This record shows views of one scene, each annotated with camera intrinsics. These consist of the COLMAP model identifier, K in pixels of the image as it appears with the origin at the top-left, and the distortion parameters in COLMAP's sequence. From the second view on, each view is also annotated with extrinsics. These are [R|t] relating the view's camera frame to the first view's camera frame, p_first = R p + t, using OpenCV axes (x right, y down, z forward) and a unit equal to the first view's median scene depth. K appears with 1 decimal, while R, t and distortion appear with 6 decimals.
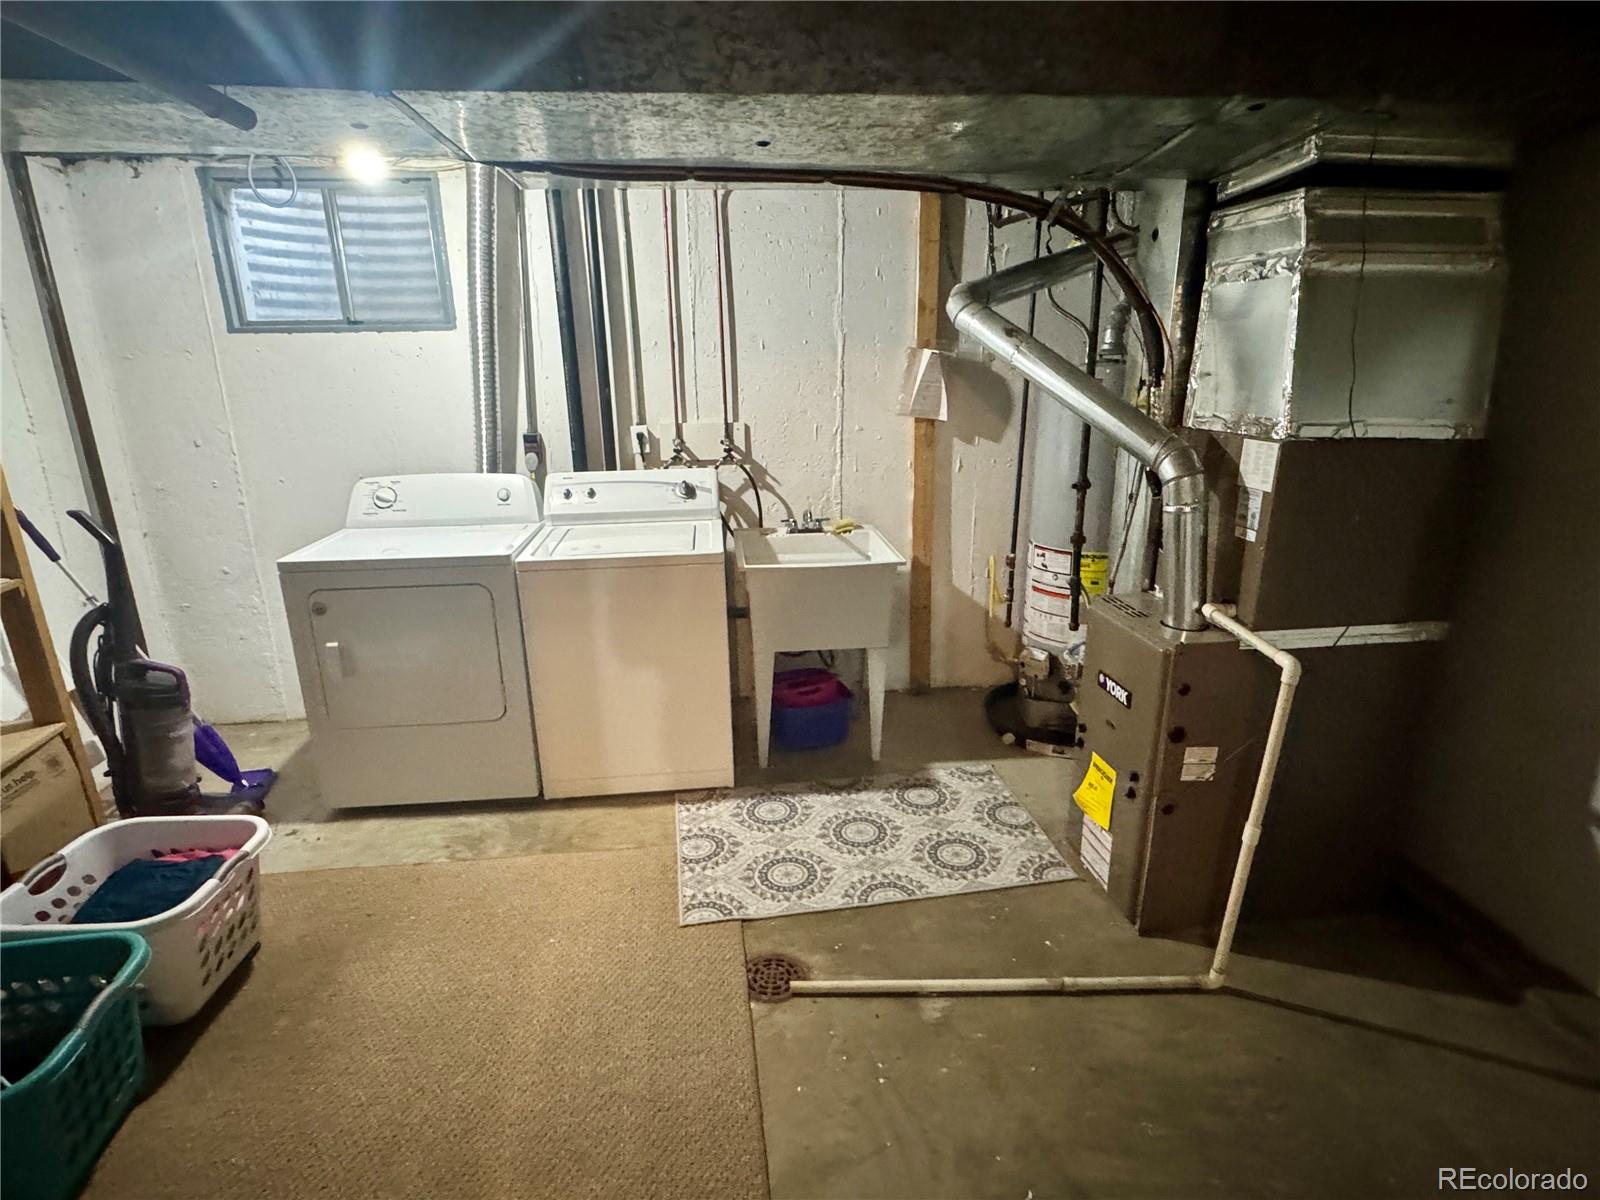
lens RADIAL K [[822.4, 0, 801.6], [0, 822.4, 599.8], [0, 0, 1]] dist [-0.003075, 0.001096]
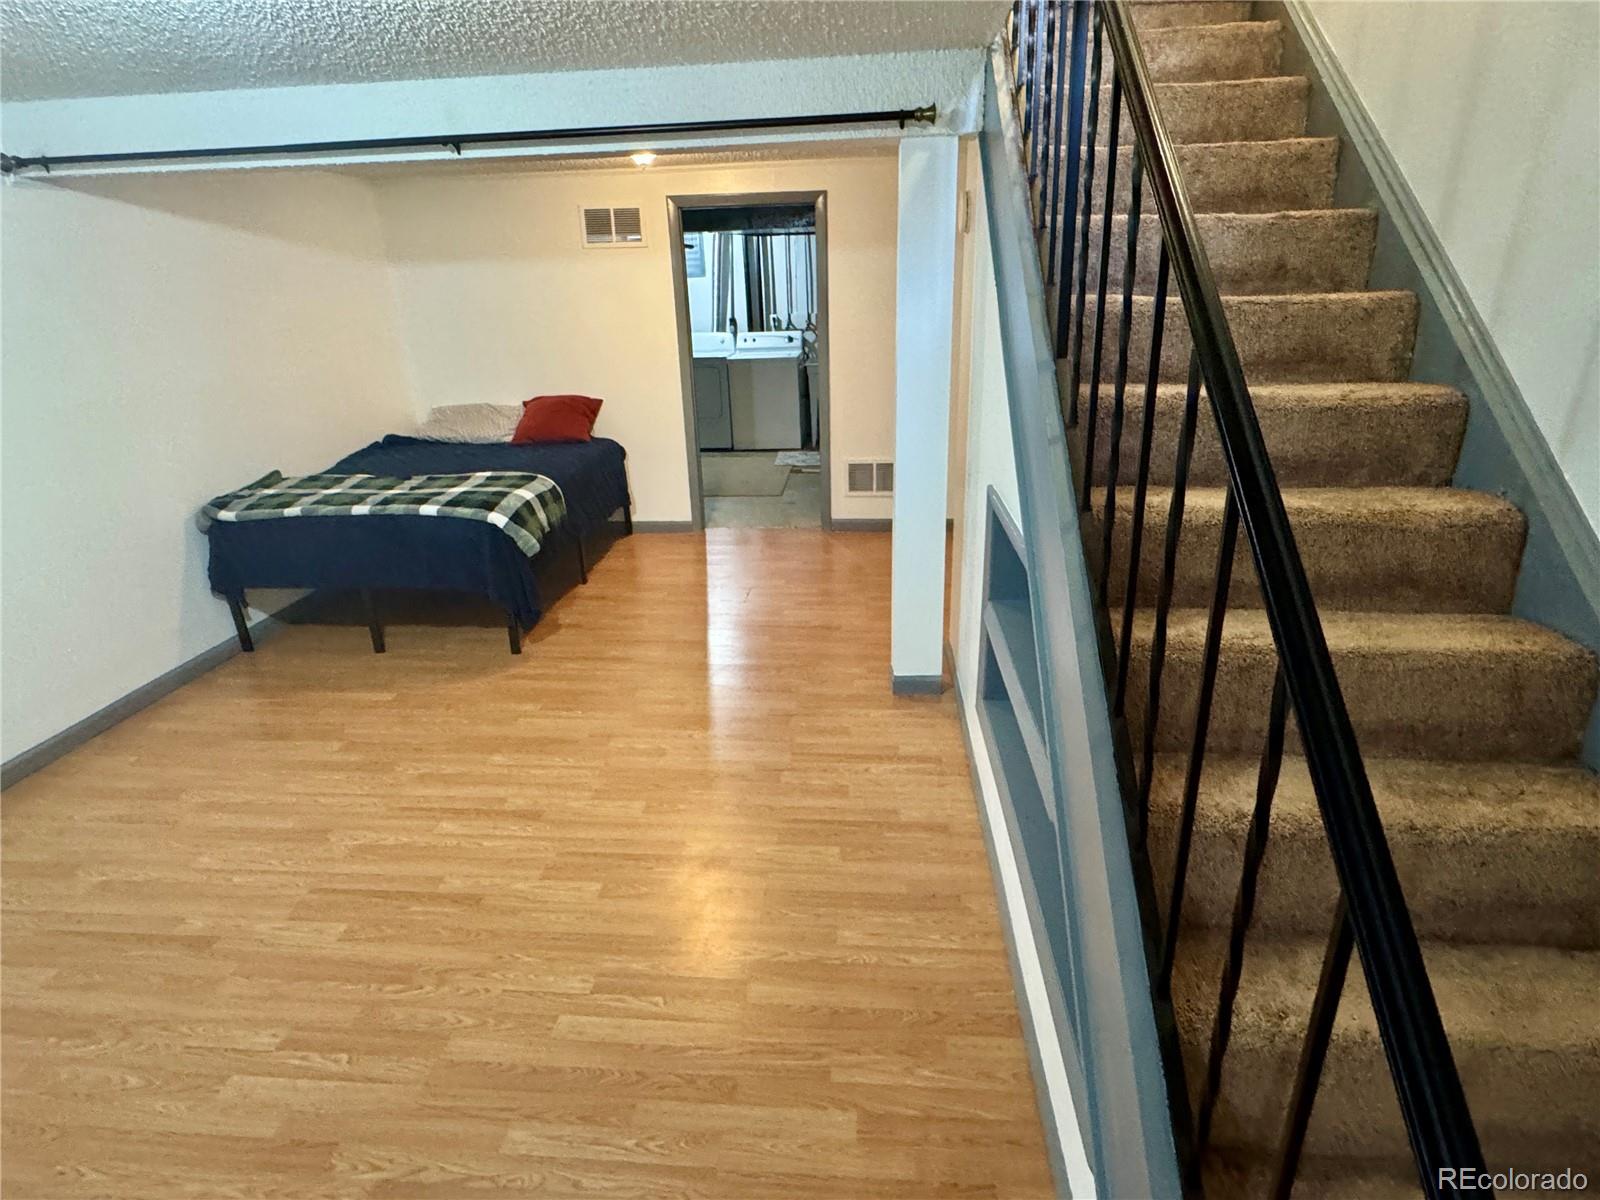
lens RADIAL K [[822.4, 0, 802.6], [0, 822.4, 596.8], [0, 0, 1]] dist [-0.003075, 0.001096]
pose [[0.981755, 0.061548, -0.179914, 0.400177], [-0.049300, 0.996202, 0.071777, 0.470556], [0.183649, -0.061598, 0.981060, -1.527948]]
